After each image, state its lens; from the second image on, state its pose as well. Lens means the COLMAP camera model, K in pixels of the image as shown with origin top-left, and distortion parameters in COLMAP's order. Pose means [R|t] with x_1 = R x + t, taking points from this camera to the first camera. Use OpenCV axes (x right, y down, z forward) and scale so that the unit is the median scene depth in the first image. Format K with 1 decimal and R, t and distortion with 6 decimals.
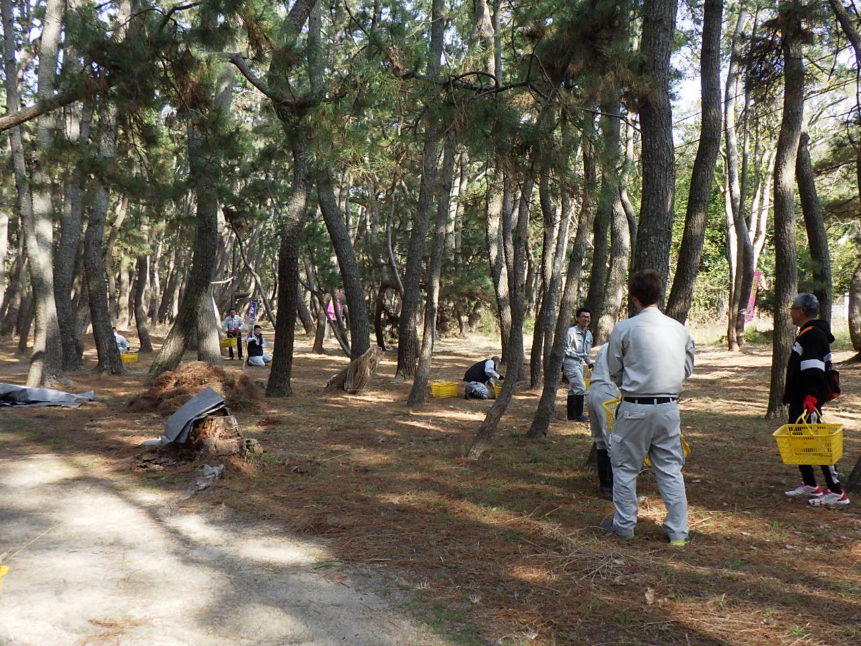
lens RADIAL K [[857.6, 0, 429.9], [0, 857.6, 322.5], [0, 0, 1]] dist [-0.002784, 0.000000]
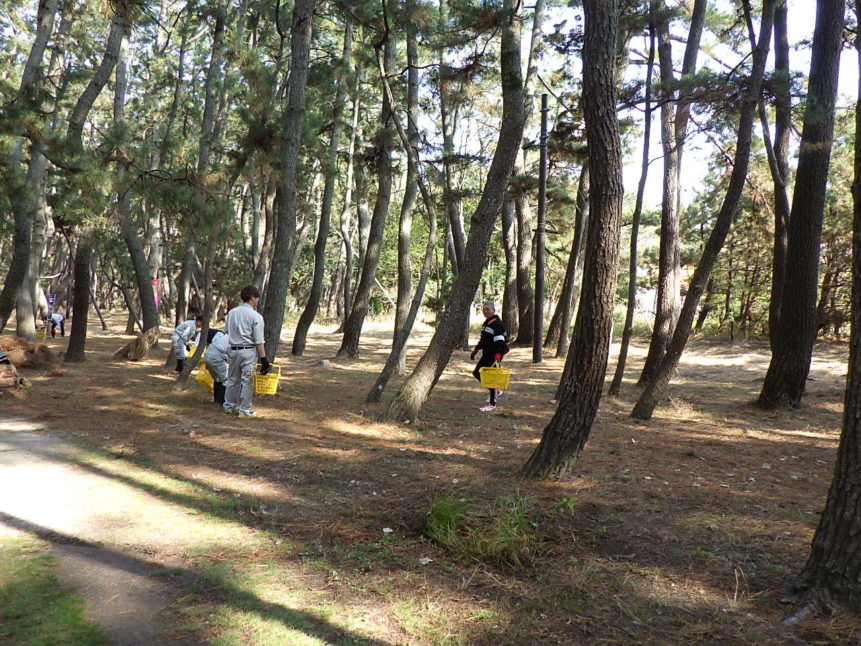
lens RADIAL K [[710.2, 0, 431.5], [0, 710.2, 323.6], [0, 0, 1]] dist [-0.000021, 0.004118]
pose [[0.973797, 0.015961, 0.226860, 0.148830], [-0.018410, 0.999793, 0.008686, 0.002997], [-0.226674, -0.012635, 0.973889, -0.309336]]
